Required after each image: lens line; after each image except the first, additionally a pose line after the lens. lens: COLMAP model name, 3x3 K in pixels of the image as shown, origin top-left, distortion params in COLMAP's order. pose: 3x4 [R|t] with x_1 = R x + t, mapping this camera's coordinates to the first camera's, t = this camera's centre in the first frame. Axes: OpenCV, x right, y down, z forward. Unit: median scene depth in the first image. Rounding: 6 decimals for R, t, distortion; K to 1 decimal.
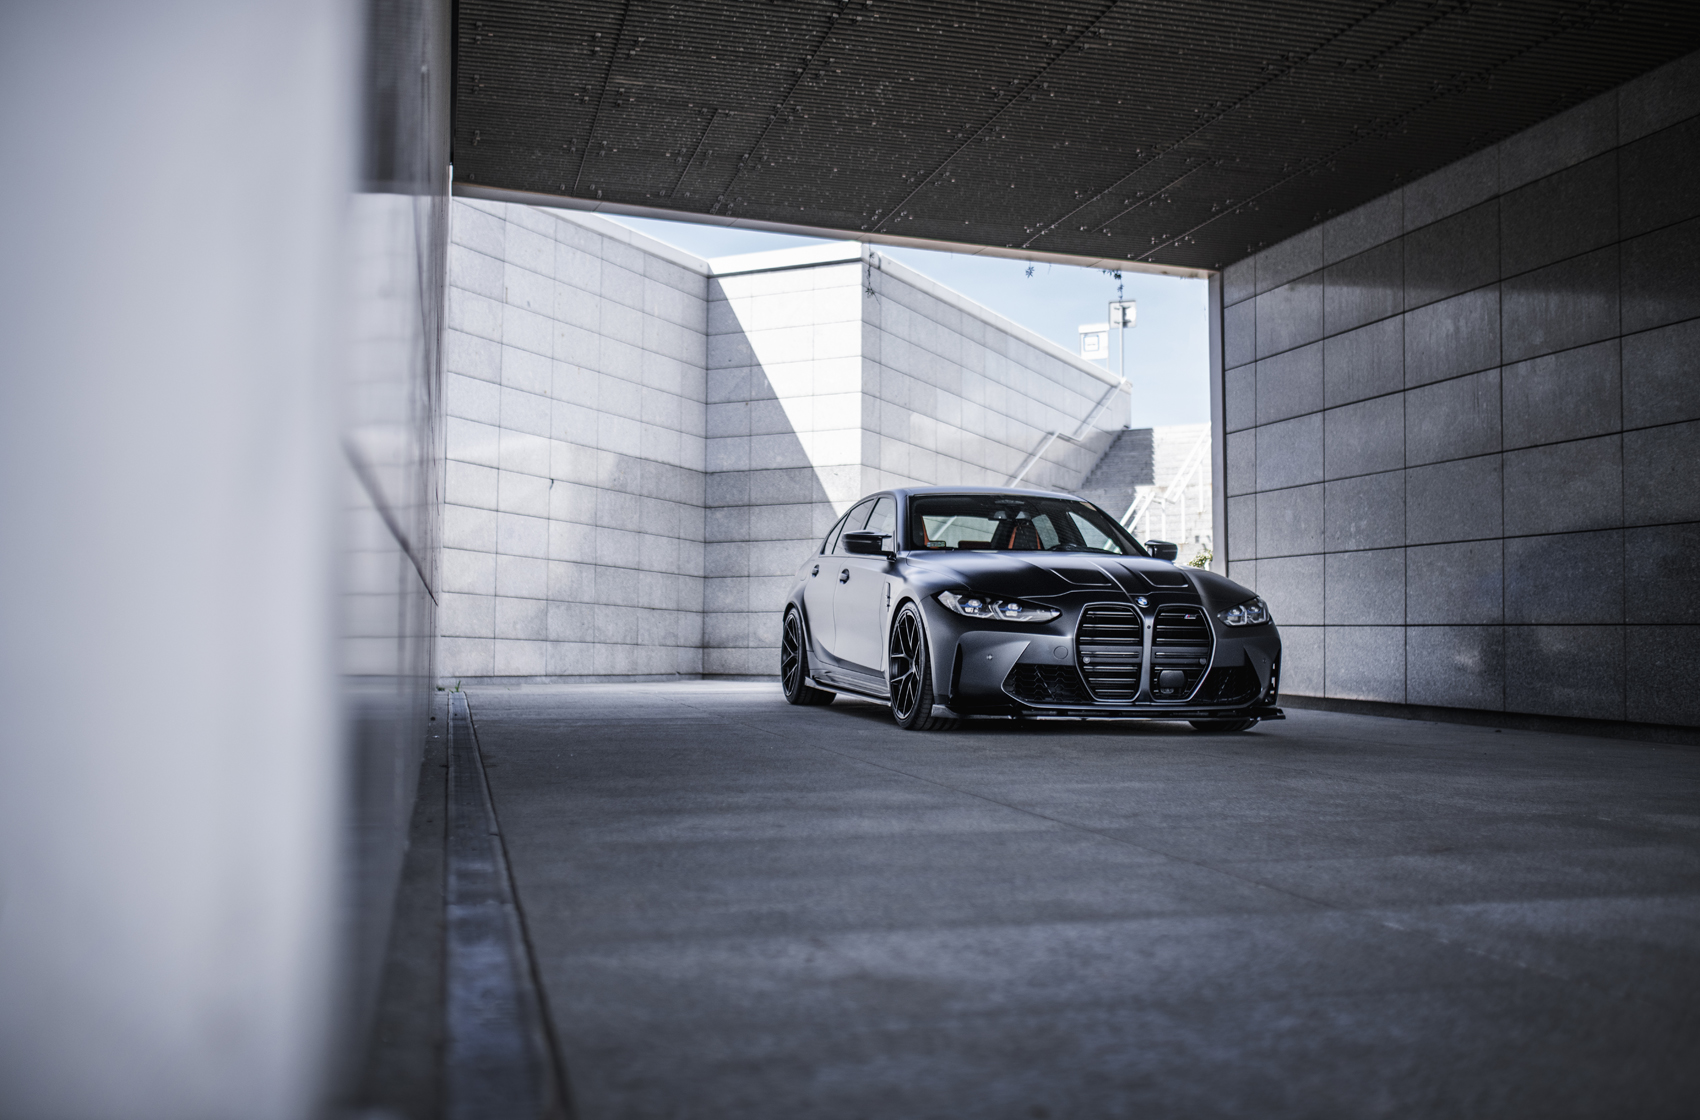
lens RADIAL K [[1642.6, 0, 850.0], [0, 1642.6, 560.0], [0, 0, 1]] dist [-0.035640, 0.006848]
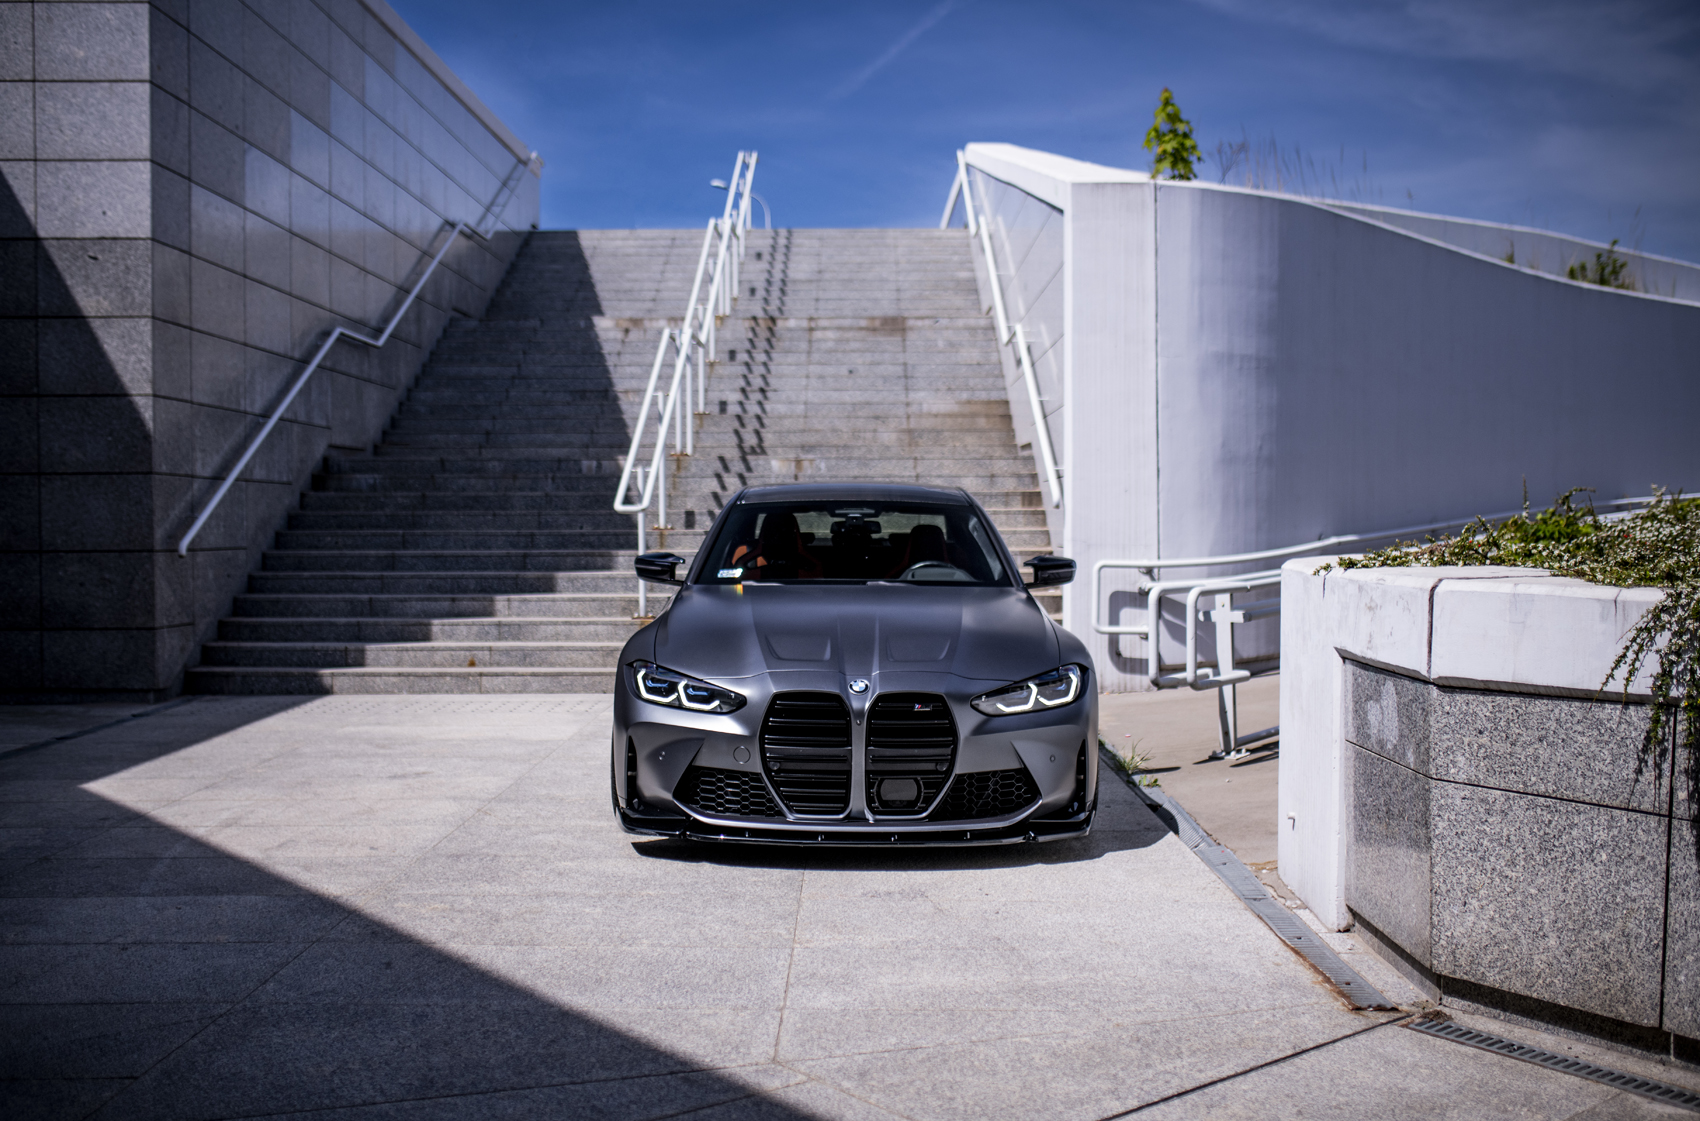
lens RADIAL K [[1672.3, 0, 859.9], [0, 1672.3, 569.0], [0, 0, 1]] dist [-0.065575, 0.105948]
pose [[0.897381, -0.018270, 0.440878, -0.038560], [-0.026325, 0.995146, 0.094824, -0.025797], [-0.440470, -0.096699, 0.892544, 0.832568]]
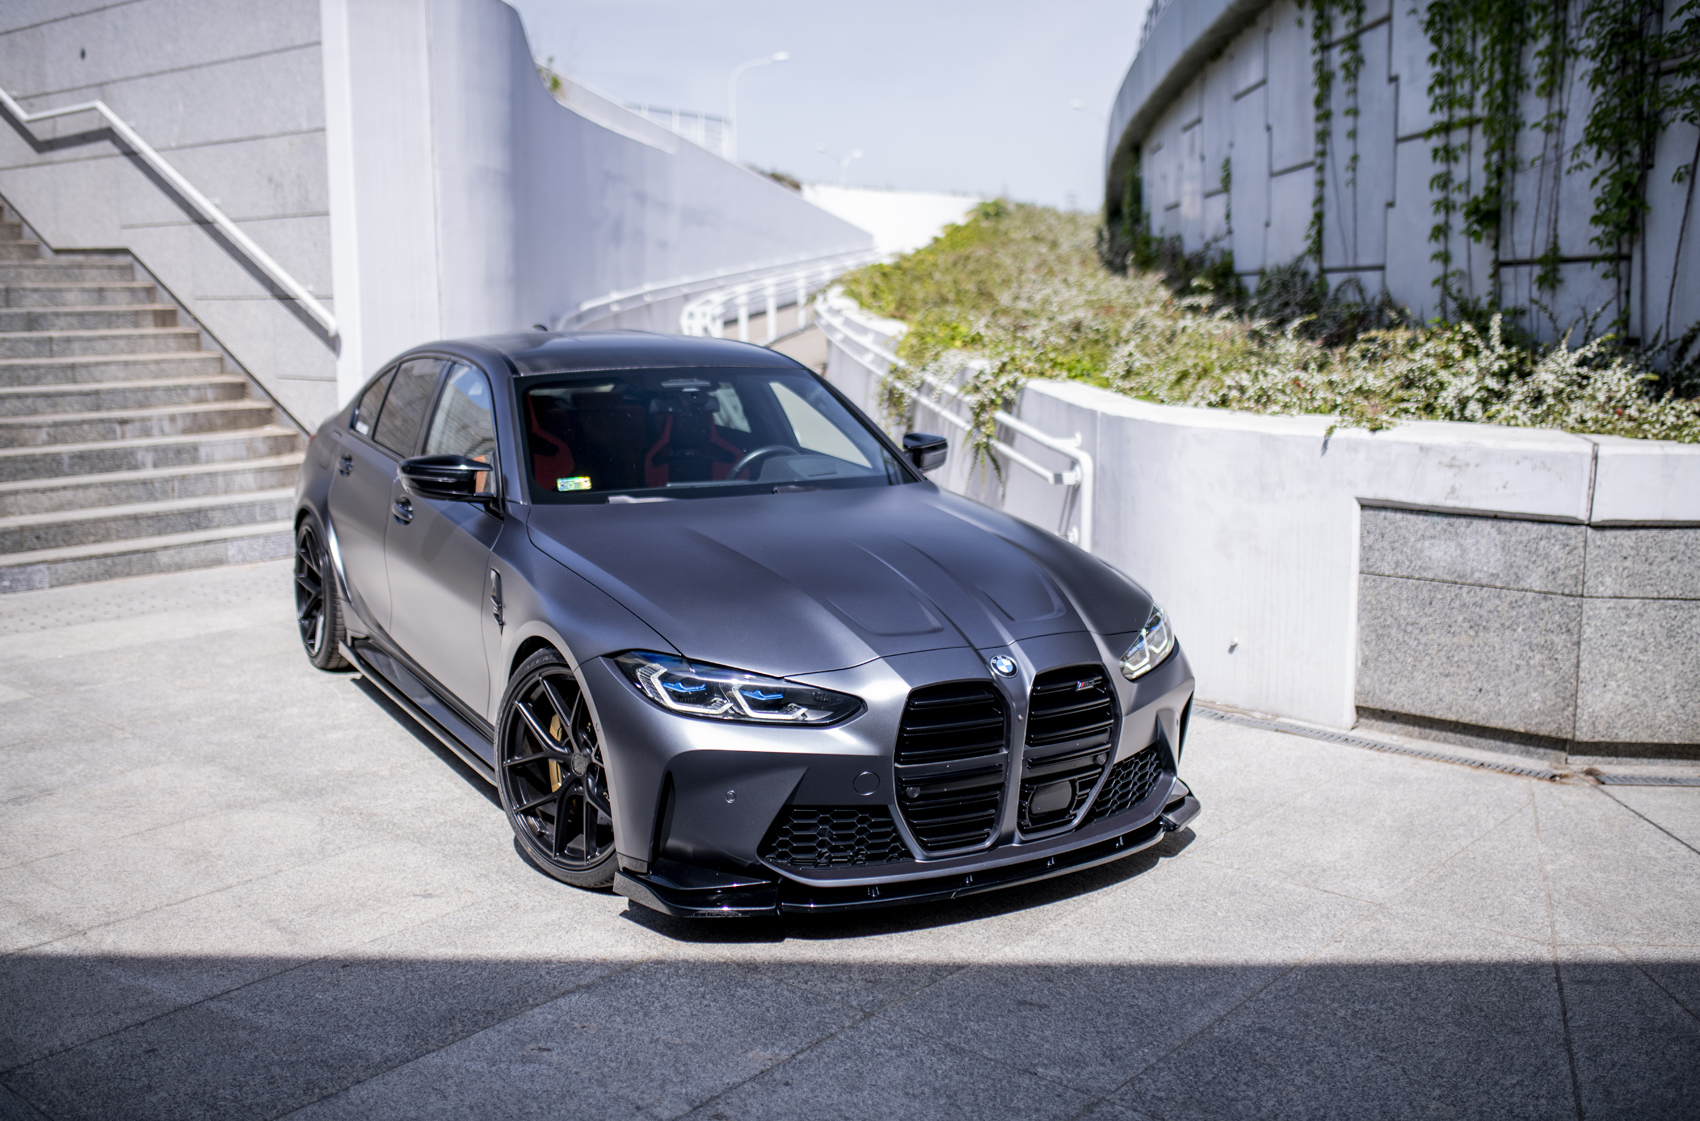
lens RADIAL K [[1654.9, 0, 854.9], [0, 1654.9, 544.6], [0, 0, 1]] dist [-0.065831, 0.101555]
pose [[0.237799, -0.153207, 0.959155, -0.244041], [-0.067540, 0.982484, 0.173679, -0.030821], [-0.968963, -0.106082, 0.223286, 1.161988]]
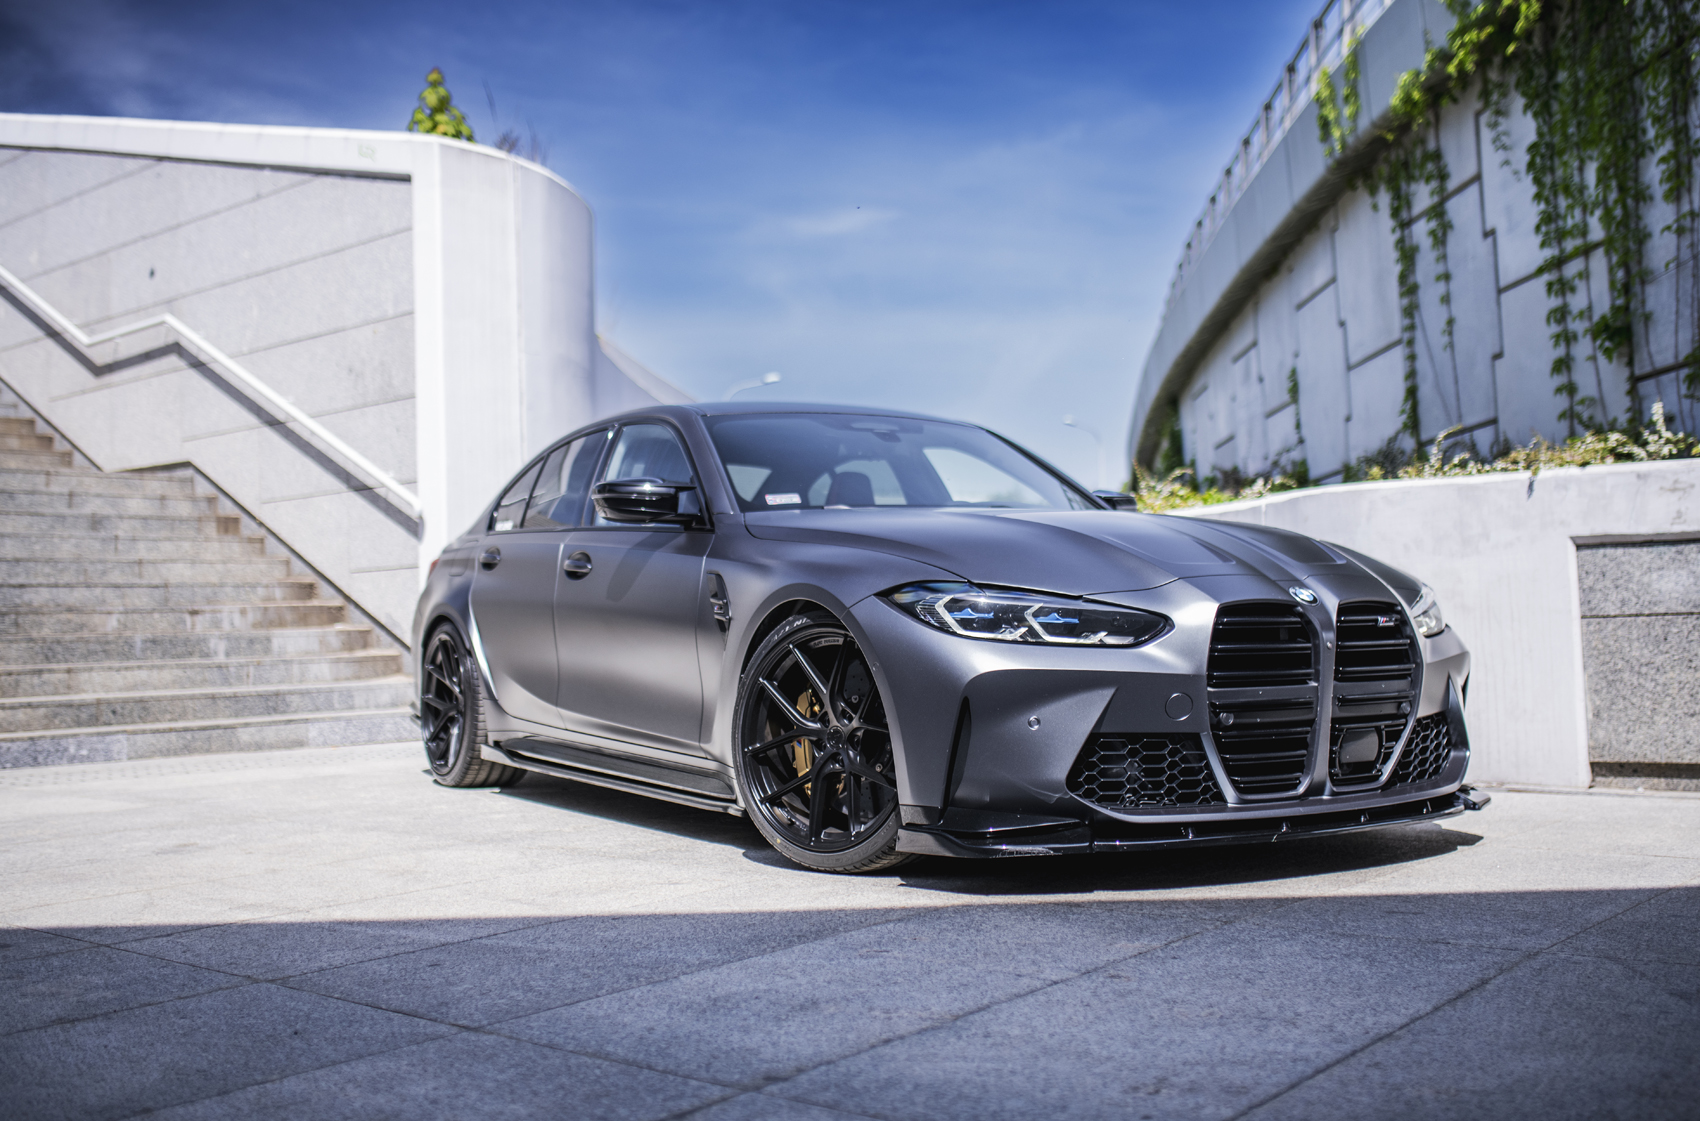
lens RADIAL K [[1721.1, 0, 850.4], [0, 1721.1, 557.4], [0, 0, 1]] dist [-0.061676, 0.093509]
pose [[0.230195, 0.030461, 0.972668, -0.254041], [-0.038926, 0.998998, -0.022073, 0.049770], [-0.972366, -0.032781, 0.231150, 1.211772]]
